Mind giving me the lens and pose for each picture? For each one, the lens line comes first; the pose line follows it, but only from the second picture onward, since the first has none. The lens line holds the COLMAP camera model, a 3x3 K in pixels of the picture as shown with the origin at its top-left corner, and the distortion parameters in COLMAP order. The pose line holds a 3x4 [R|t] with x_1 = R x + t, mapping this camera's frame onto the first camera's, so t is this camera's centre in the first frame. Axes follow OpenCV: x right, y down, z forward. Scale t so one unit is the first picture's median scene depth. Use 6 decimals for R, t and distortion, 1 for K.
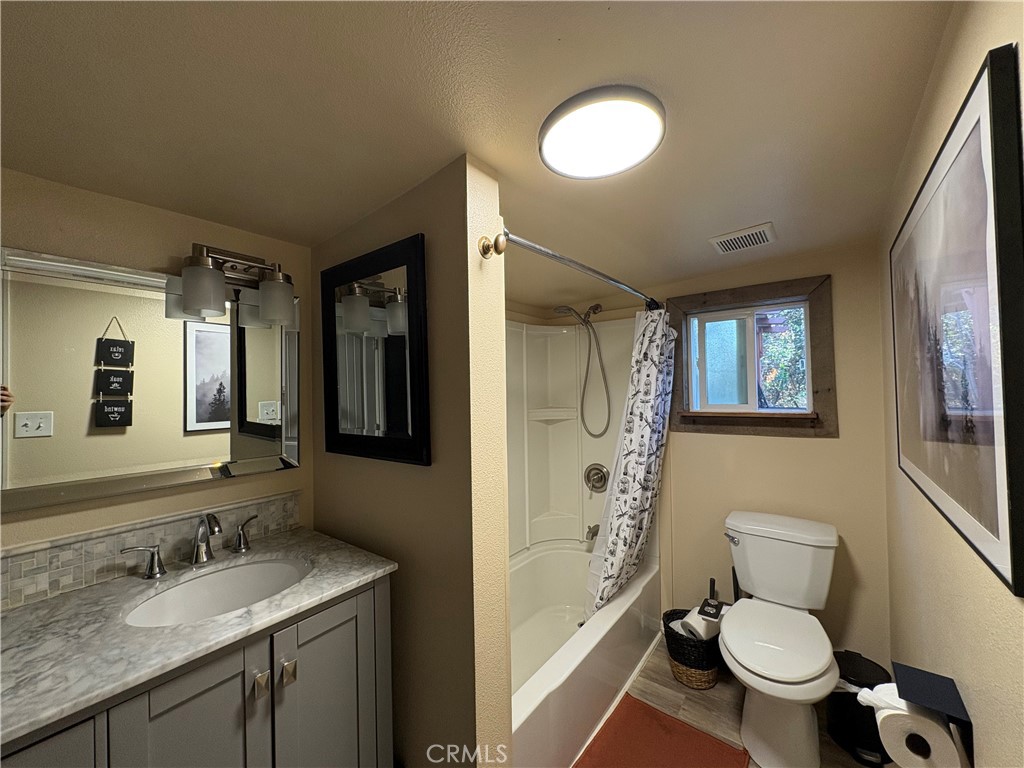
lens RADIAL K [[405.5, 0, 513.4], [0, 405.5, 383.0], [0, 0, 1]] dist [-0.002151, 0.000103]
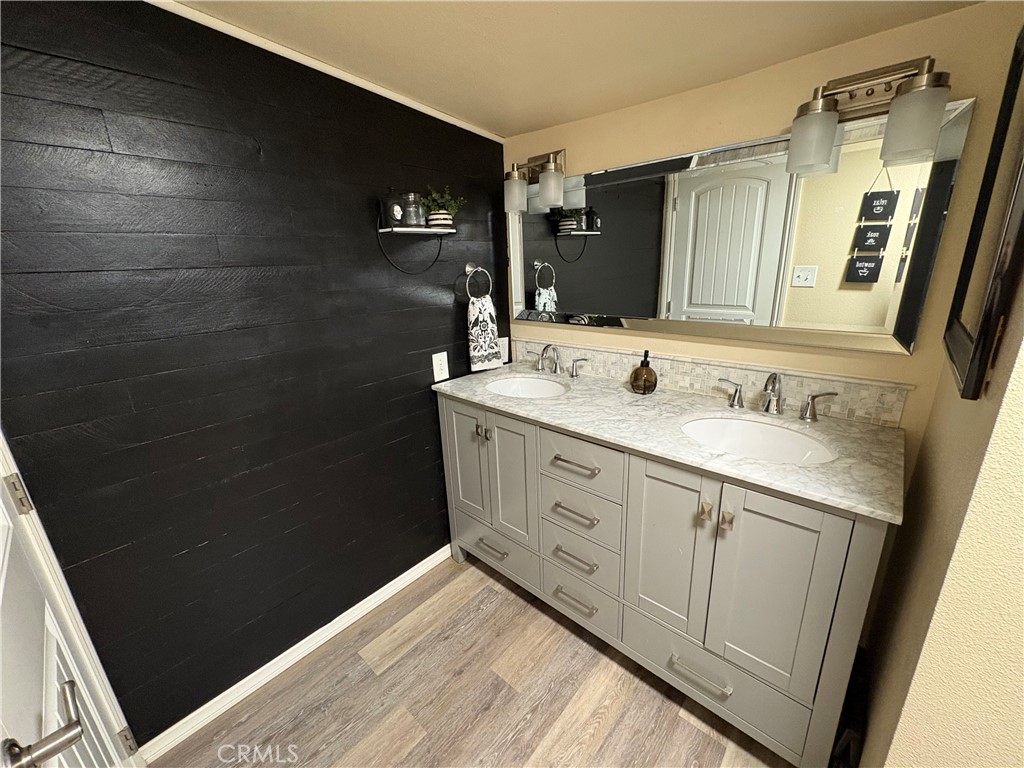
lens RADIAL K [[405.5, 0, 513.4], [0, 405.5, 383.0], [0, 0, 1]] dist [-0.002151, 0.000103]
pose [[-0.093656, 0.304667, -0.947843, 0.332687], [0.056154, 0.952129, 0.300496, -0.018795], [0.994020, -0.025082, -0.106281, 0.382506]]
